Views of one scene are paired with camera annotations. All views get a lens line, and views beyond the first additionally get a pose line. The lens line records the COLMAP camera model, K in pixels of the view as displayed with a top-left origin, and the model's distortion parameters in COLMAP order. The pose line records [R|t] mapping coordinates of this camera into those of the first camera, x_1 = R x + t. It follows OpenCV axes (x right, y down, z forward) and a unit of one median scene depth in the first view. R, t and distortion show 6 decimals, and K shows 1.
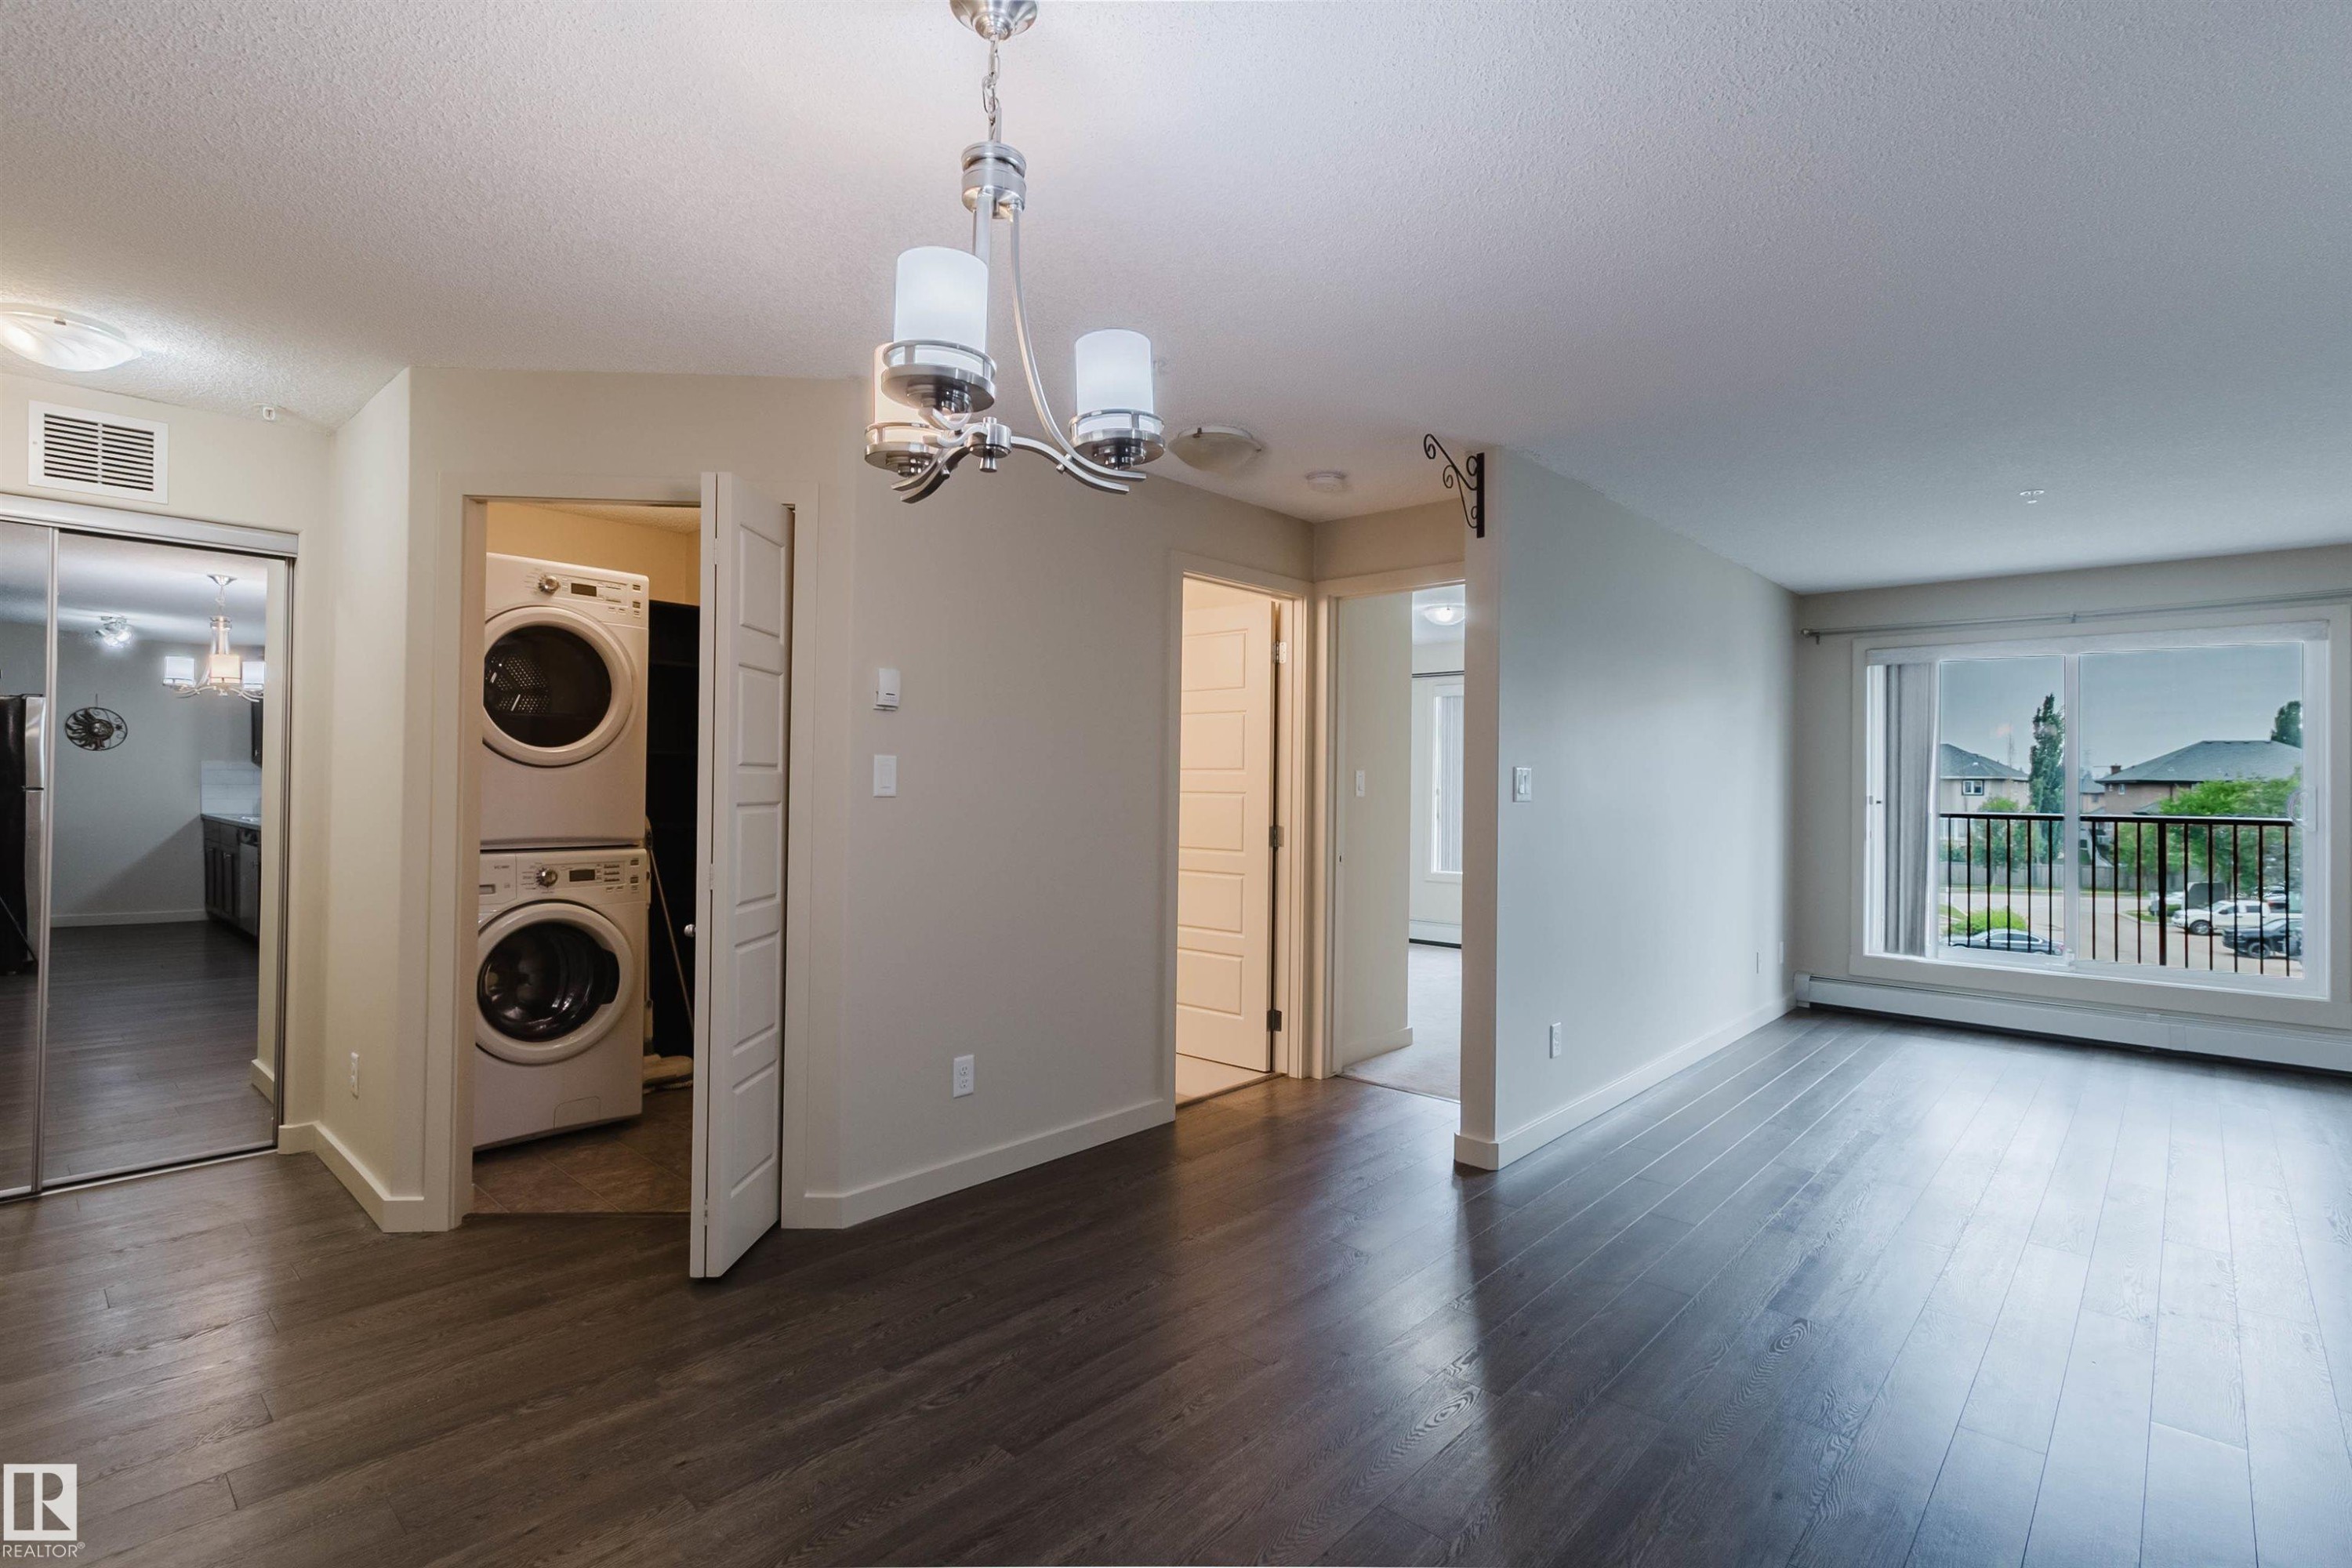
lens RADIAL K [[1103.2, 0, 1169.0], [0, 1103.2, 773.2], [0, 0, 1]] dist [0.001942, -0.000328]
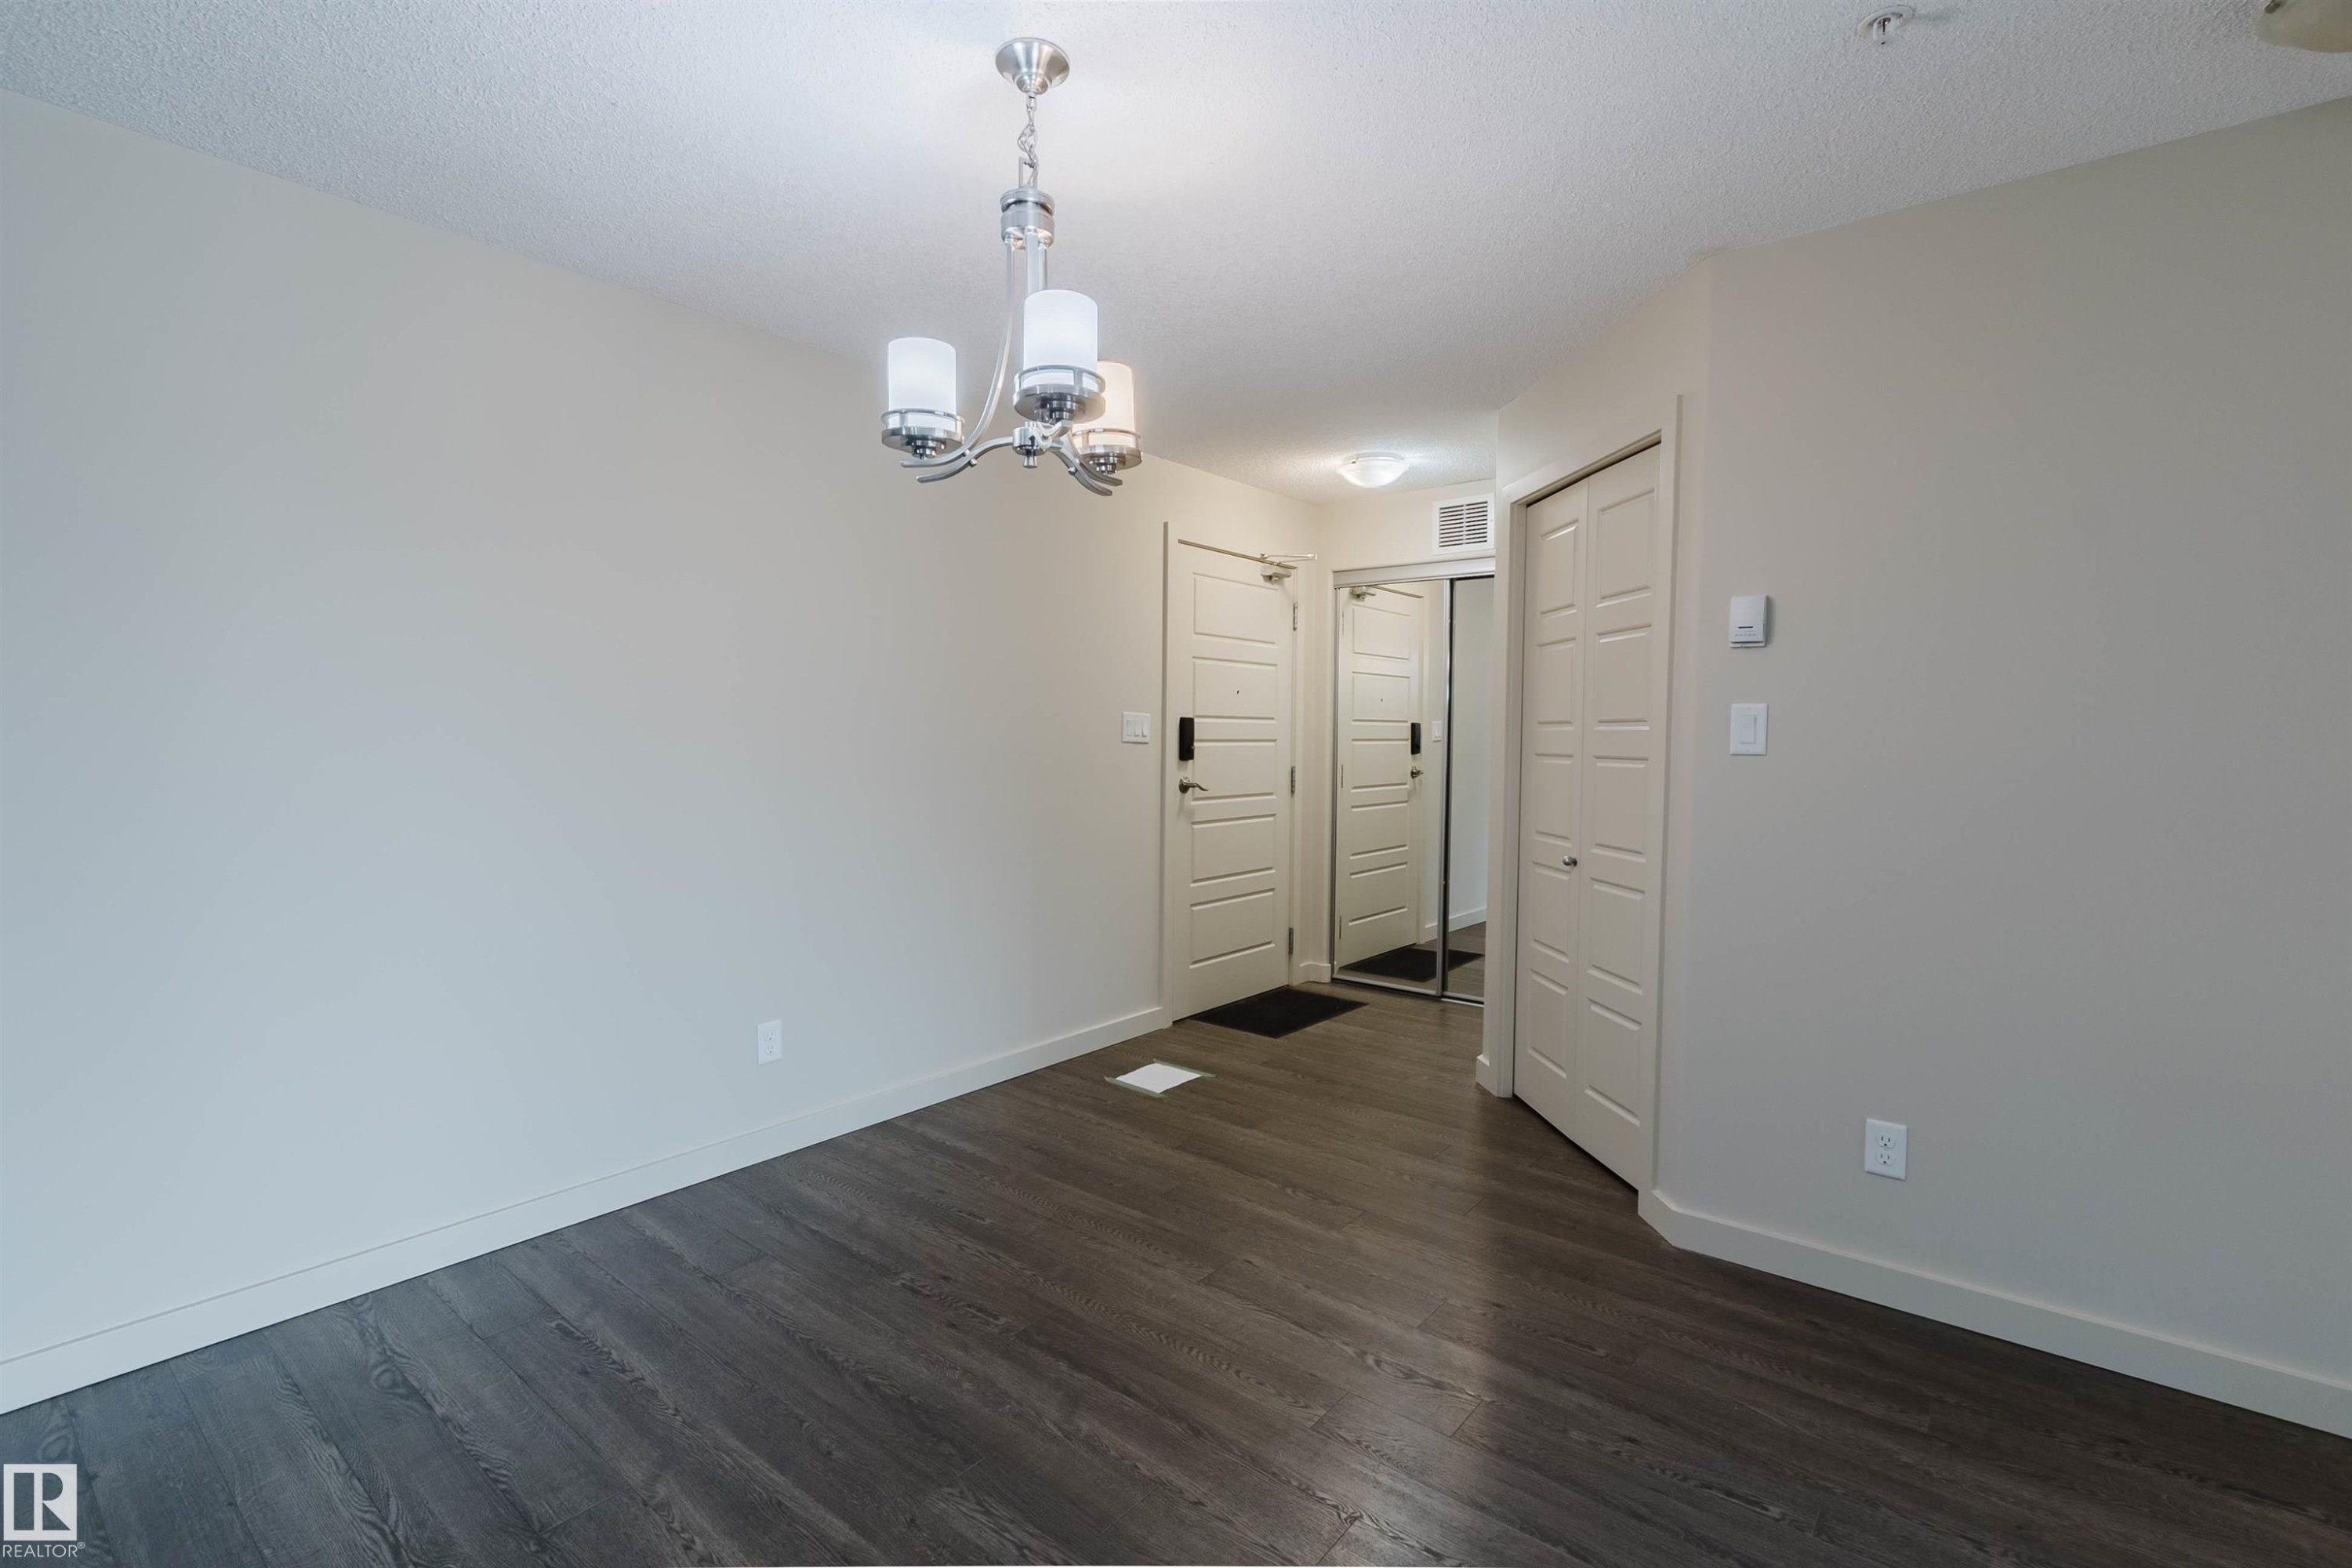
lens RADIAL K [[1067.1, 0, 1178.1], [0, 1067.1, 769.9], [0, 0, 1]] dist [0.002646, 0.000331]
pose [[0.066947, 0.022944, -0.997493, 0.357971], [0.001243, 0.999733, 0.023079, 0.010049], [0.997756, -0.002785, 0.066901, 0.382176]]
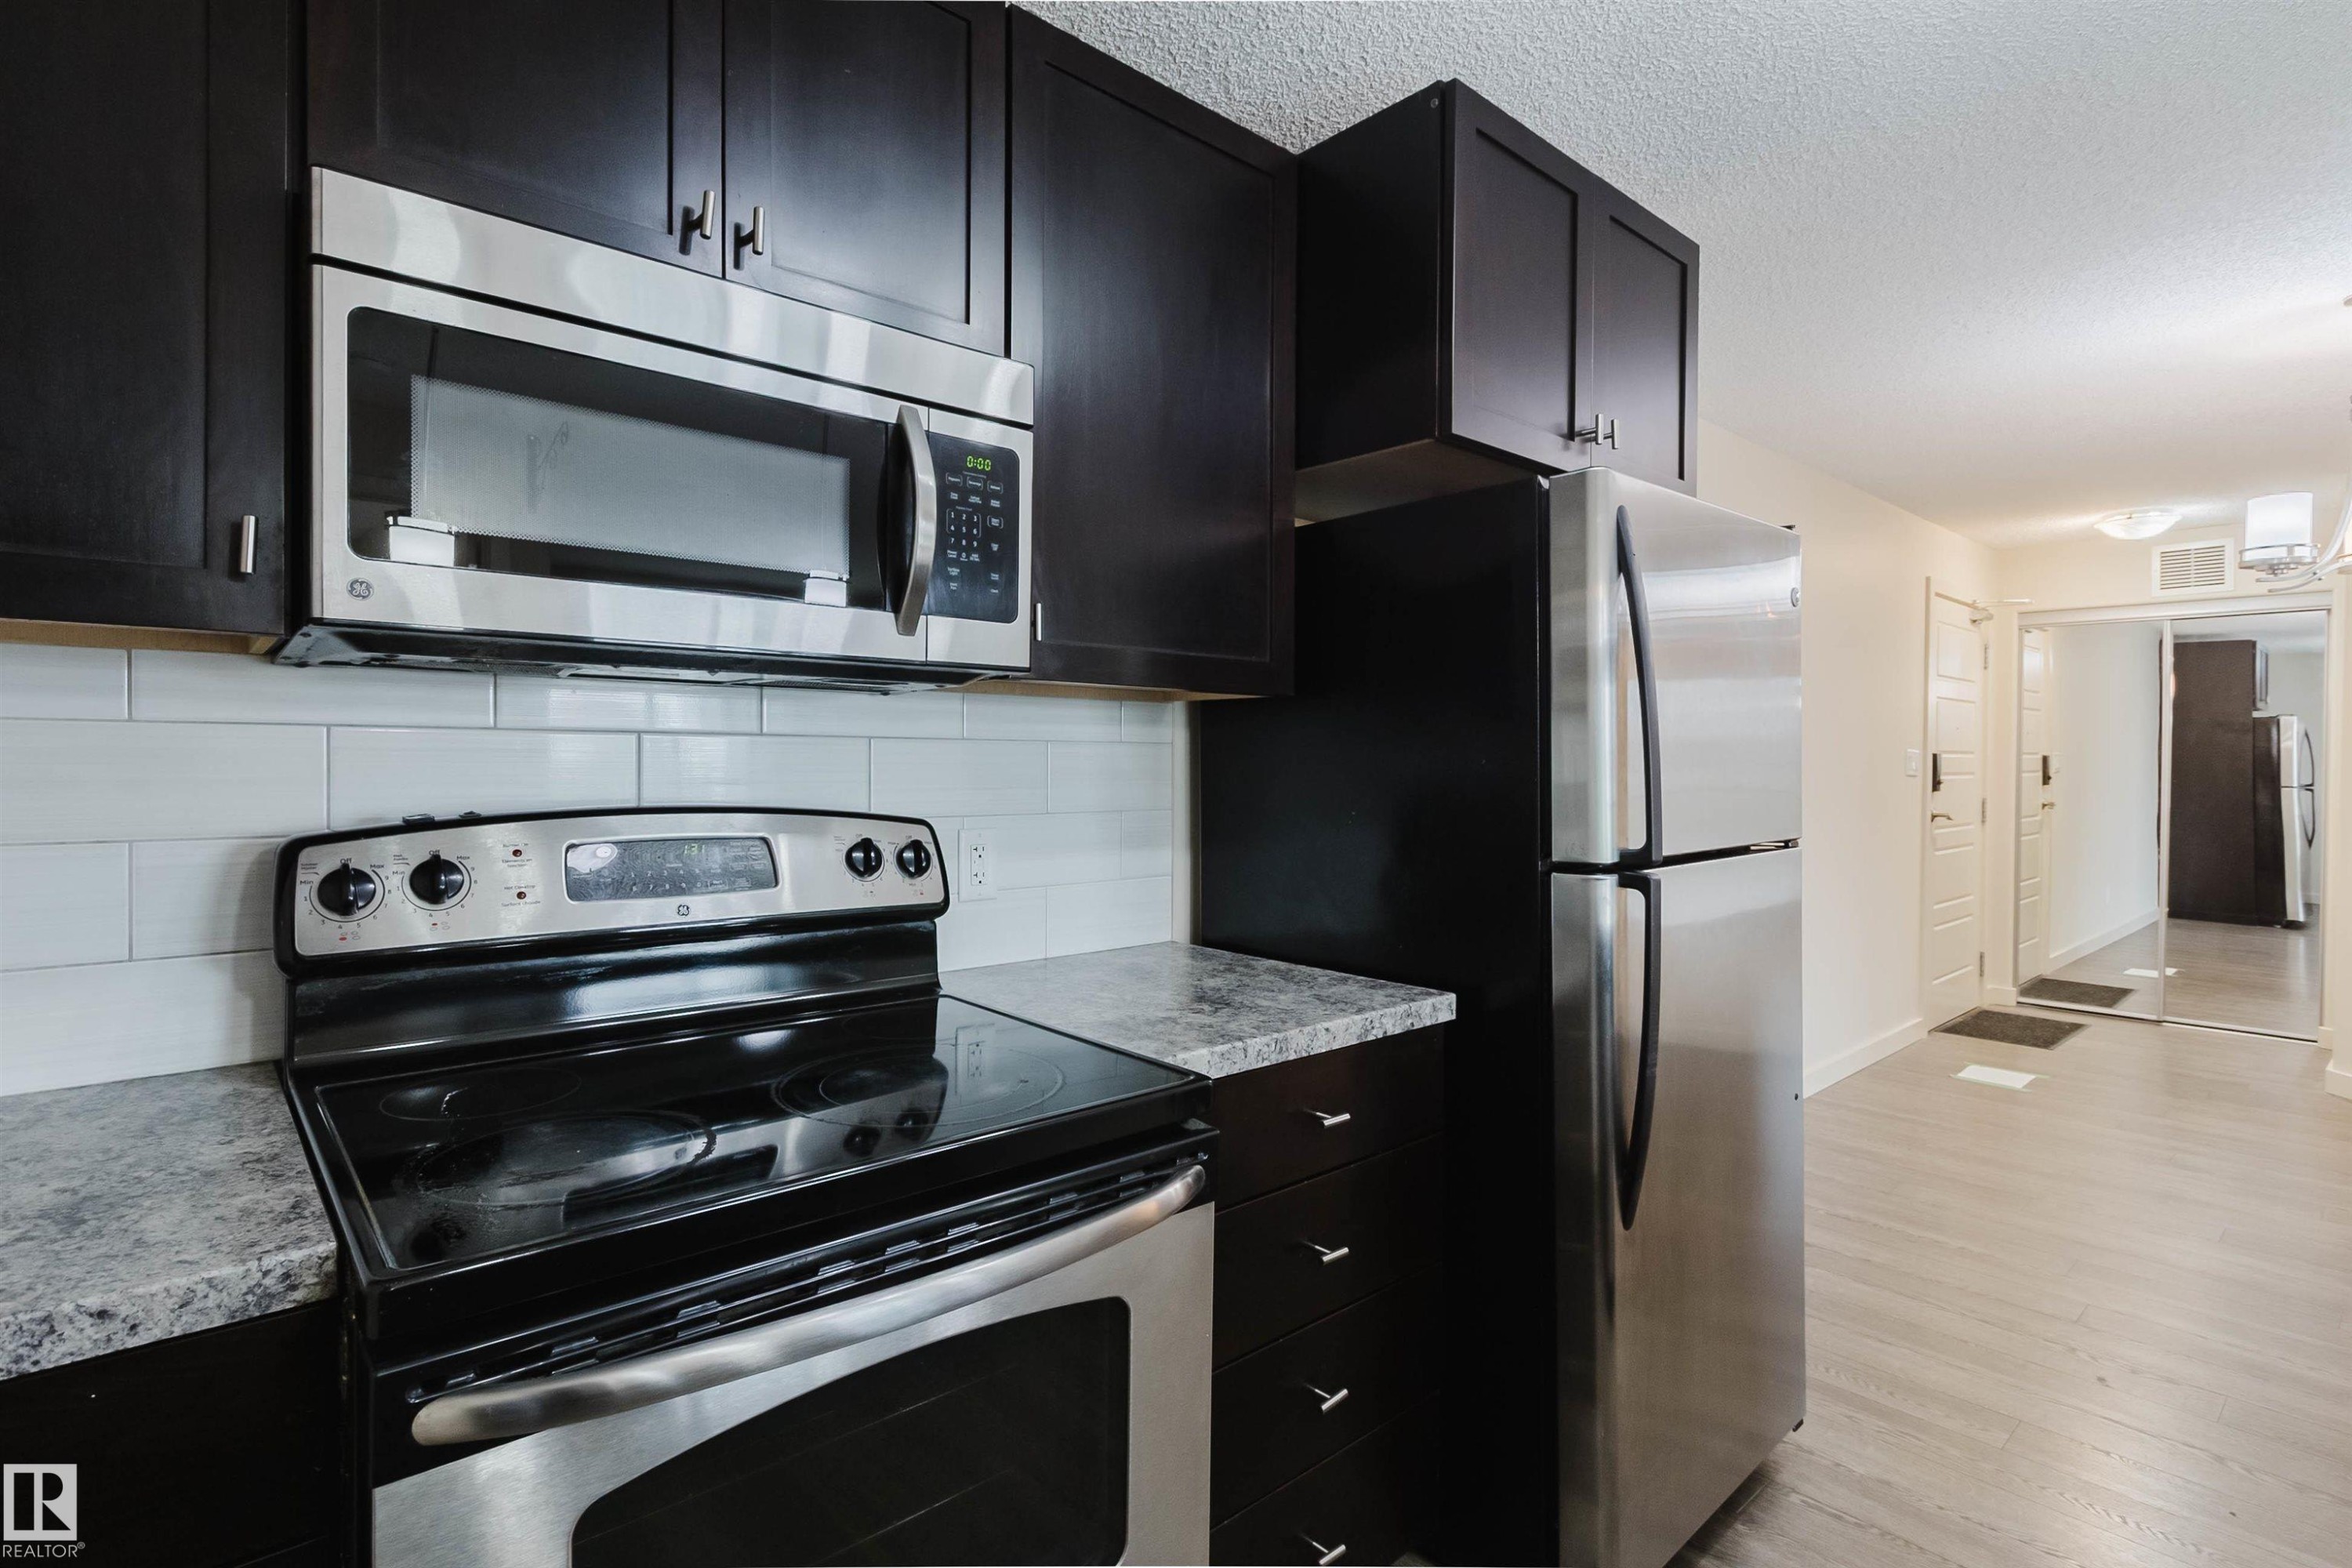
lens RADIAL K [[1149.4, 0, 1201.9], [0, 1149.4, 760.0], [0, 0, 1]] dist [0.001402, 0.000995]
pose [[-0.085809, -0.011490, -0.996245, 0.605353], [0.002329, 0.999928, -0.011733, 0.003664], [0.996309, -0.003327, -0.085776, -0.210115]]
